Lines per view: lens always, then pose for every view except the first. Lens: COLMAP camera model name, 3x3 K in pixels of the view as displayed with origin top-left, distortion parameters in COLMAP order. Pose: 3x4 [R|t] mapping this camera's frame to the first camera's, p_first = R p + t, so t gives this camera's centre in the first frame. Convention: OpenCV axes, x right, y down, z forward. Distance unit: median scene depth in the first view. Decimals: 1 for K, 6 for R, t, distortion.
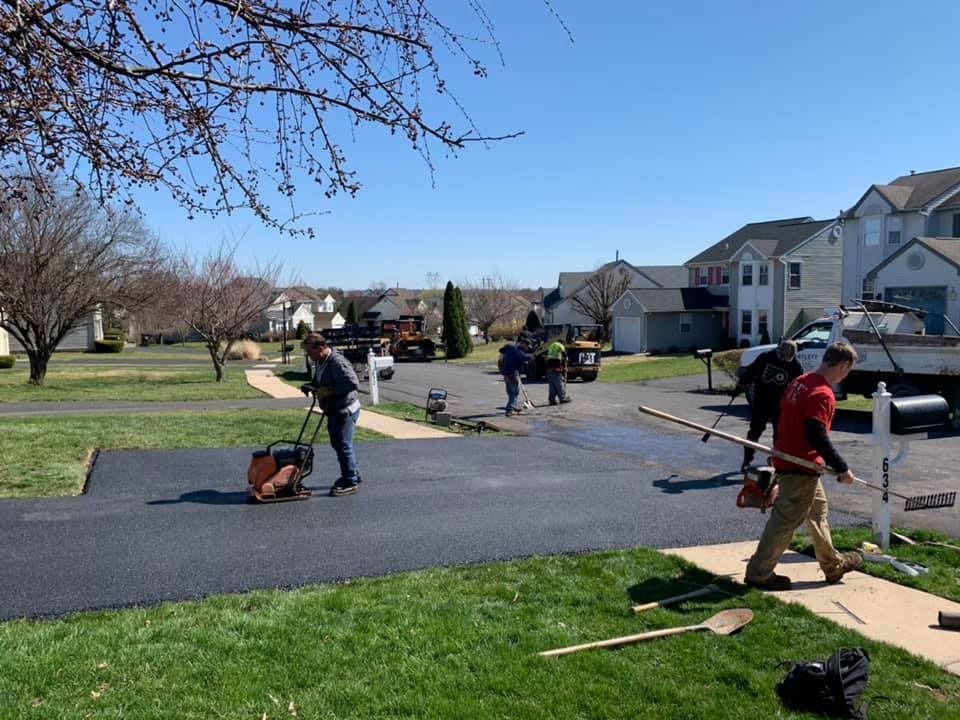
lens RADIAL K [[710.6, 0, 480.0], [0, 710.6, 360.0], [0, 0, 1]] dist [0.033778, -0.008689]
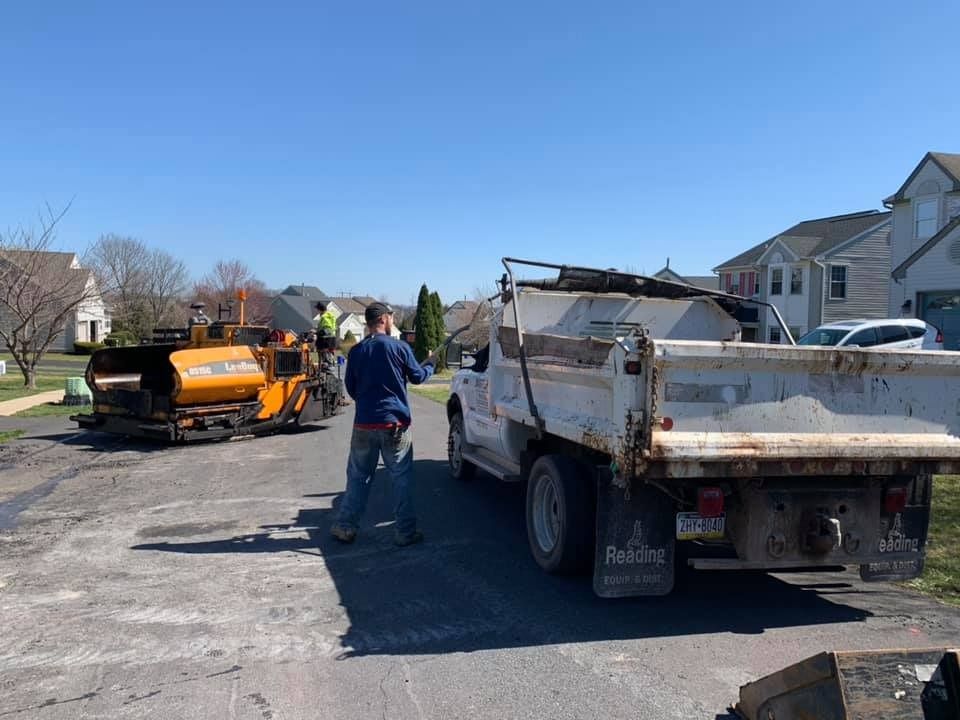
lens RADIAL K [[702.5, 0, 480.0], [0, 702.5, 360.0], [0, 0, 1]] dist [0.036042, -0.004688]
pose [[0.985438, 0.034458, -0.166509, 0.186537], [-0.038577, 0.999023, -0.021564, -0.003729], [0.165603, 0.027673, 0.985804, 0.185227]]
